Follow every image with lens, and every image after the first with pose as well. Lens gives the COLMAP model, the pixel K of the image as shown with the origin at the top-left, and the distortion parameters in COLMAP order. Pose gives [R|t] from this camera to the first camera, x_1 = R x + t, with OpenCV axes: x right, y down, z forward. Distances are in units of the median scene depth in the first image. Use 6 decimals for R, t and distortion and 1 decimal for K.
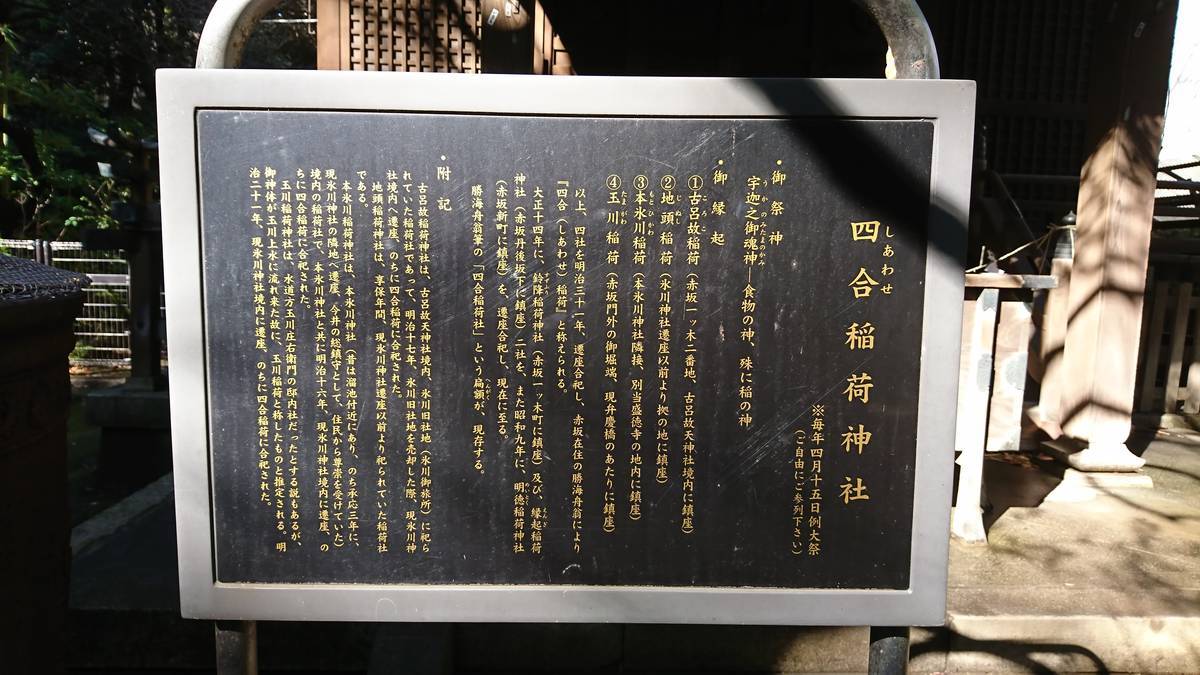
lens RADIAL K [[683.9, 0, 606.5], [0, 683.9, 337.9], [0, 0, 1]] dist [-0.015543, -0.001151]
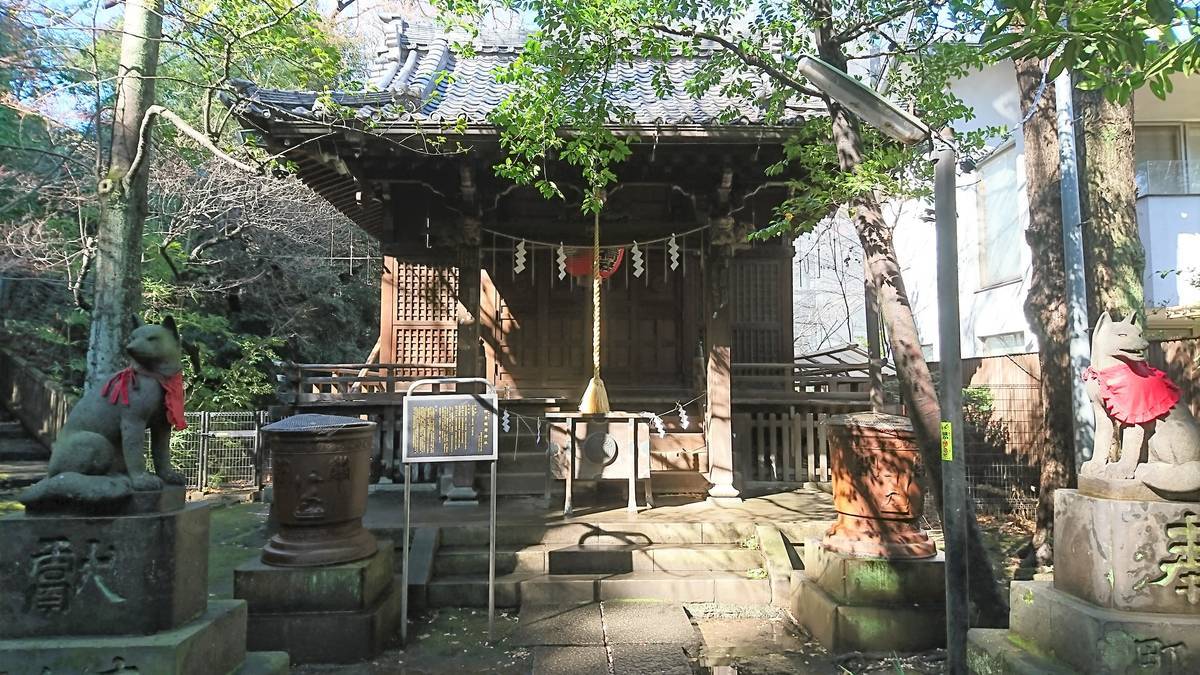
lens RADIAL K [[683.9, 0, 600.0], [0, 683.9, 335.1], [0, 0, 1]] dist [-0.015543, -0.001151]
pose [[0.999108, -0.038622, -0.017049, 0.380706], [0.033961, 0.975161, -0.218879, 0.158333], [0.025079, 0.218105, 0.975603, -1.429881]]
